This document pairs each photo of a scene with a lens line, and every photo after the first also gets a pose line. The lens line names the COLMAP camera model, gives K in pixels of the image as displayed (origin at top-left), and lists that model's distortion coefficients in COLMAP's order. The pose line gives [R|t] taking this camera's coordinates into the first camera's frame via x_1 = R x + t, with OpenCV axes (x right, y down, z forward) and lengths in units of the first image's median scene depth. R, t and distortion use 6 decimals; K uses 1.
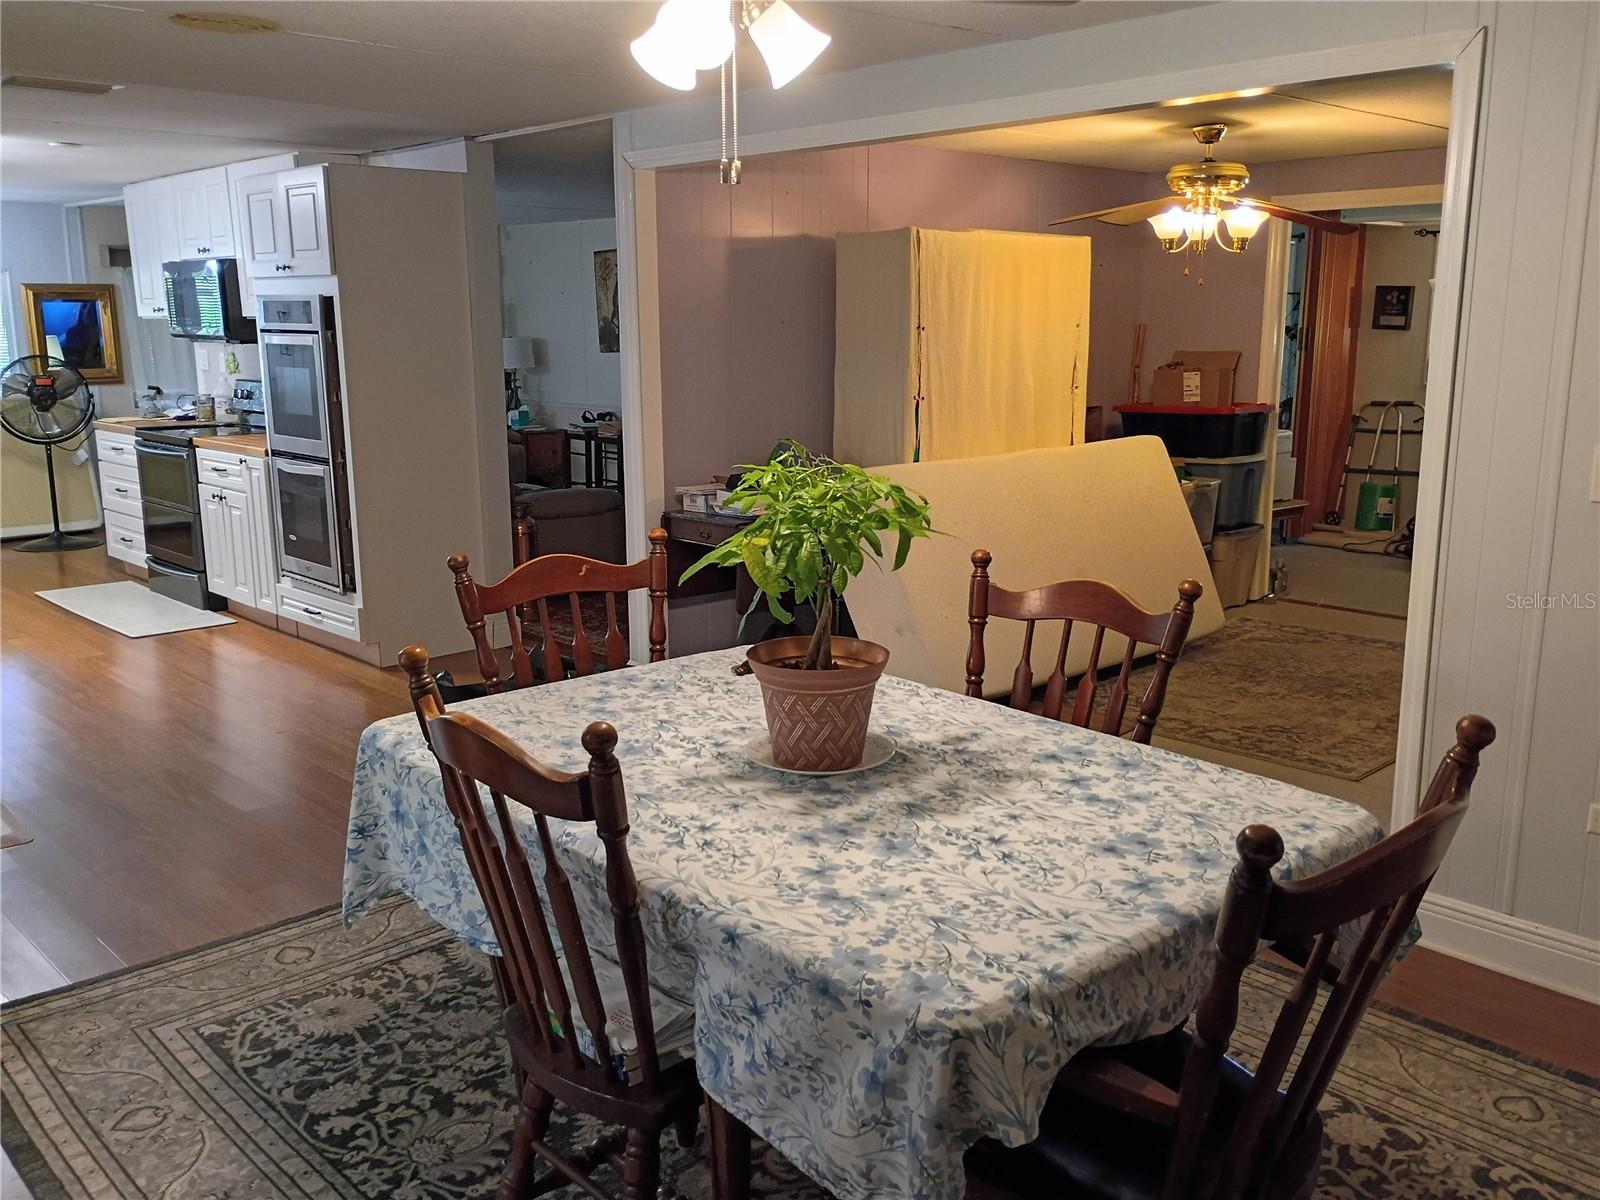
lens RADIAL K [[1354.7, 0, 800.0], [0, 1354.7, 600.0], [0, 0, 1]] dist [0.027759, -0.092175]
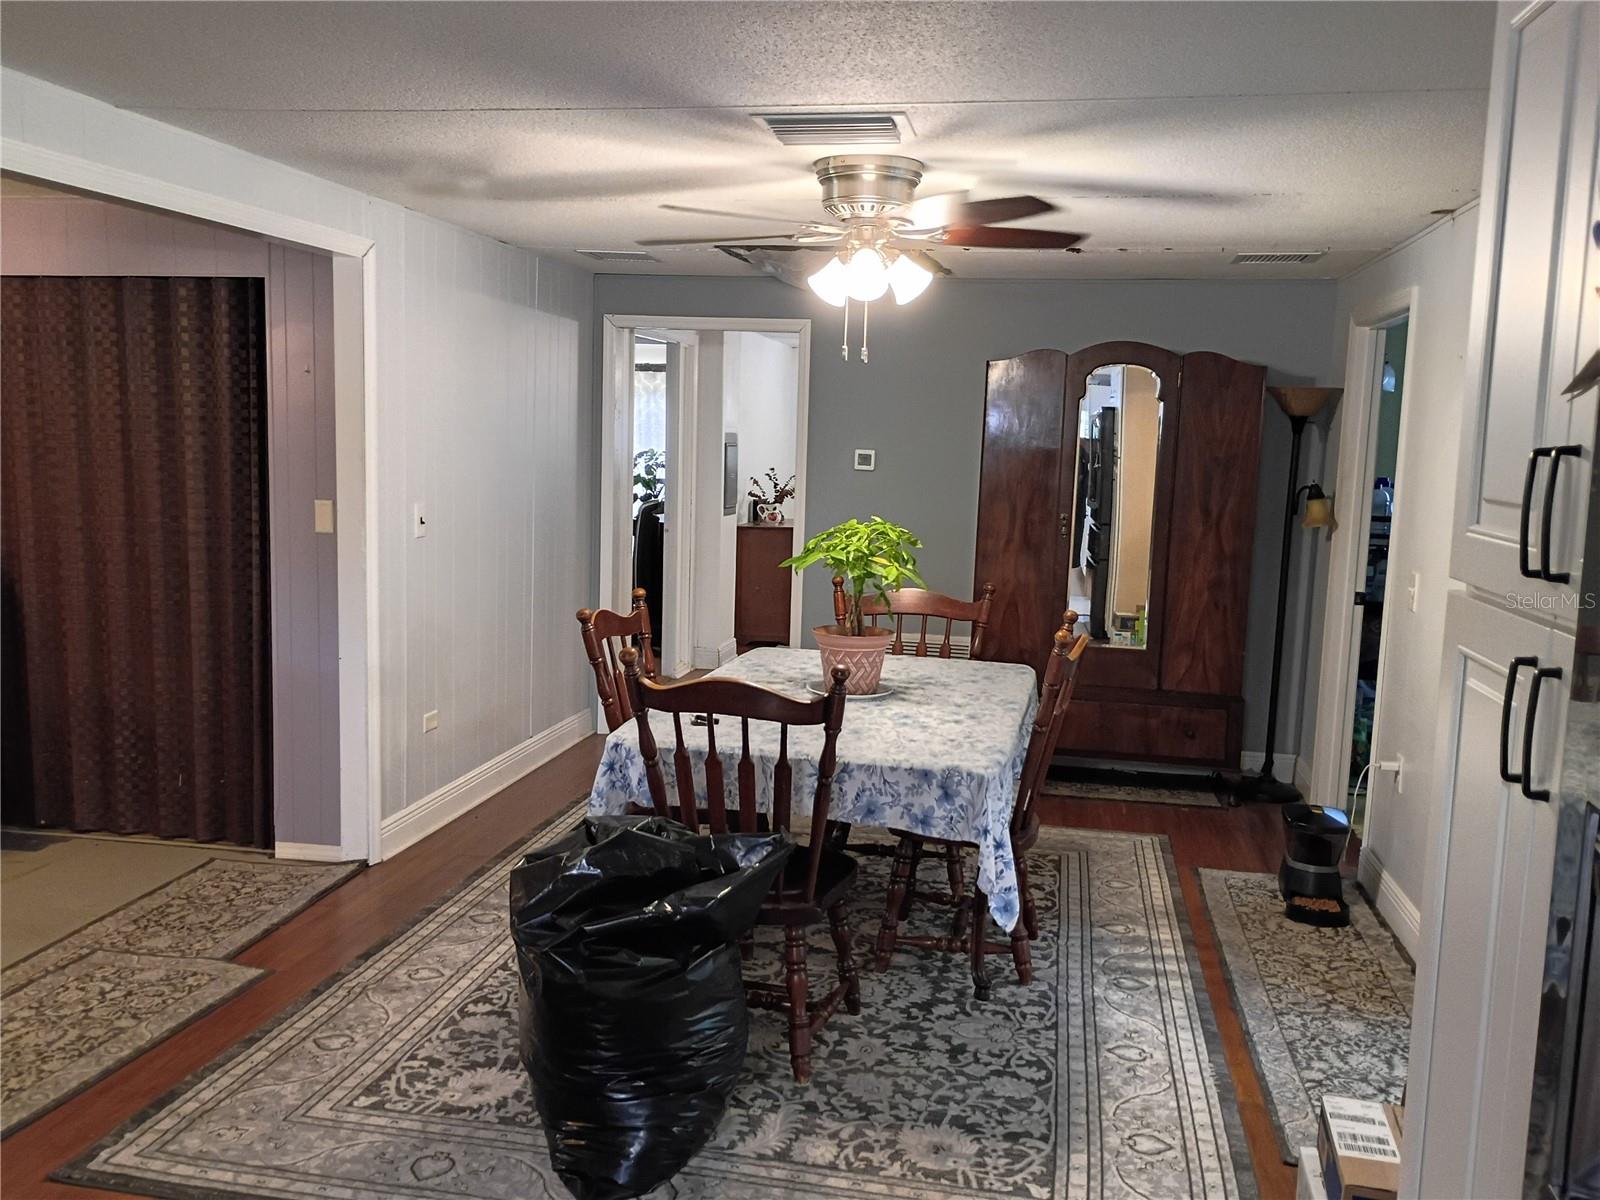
lens RADIAL K [[1354.7, 0, 800.0], [0, 1354.7, 600.0], [0, 0, 1]] dist [0.027759, -0.092175]
pose [[-0.573060, -0.119904, 0.810694, -1.122464], [0.137399, 0.961179, 0.239285, -0.357886], [-0.807913, 0.248513, -0.534338, 1.627746]]
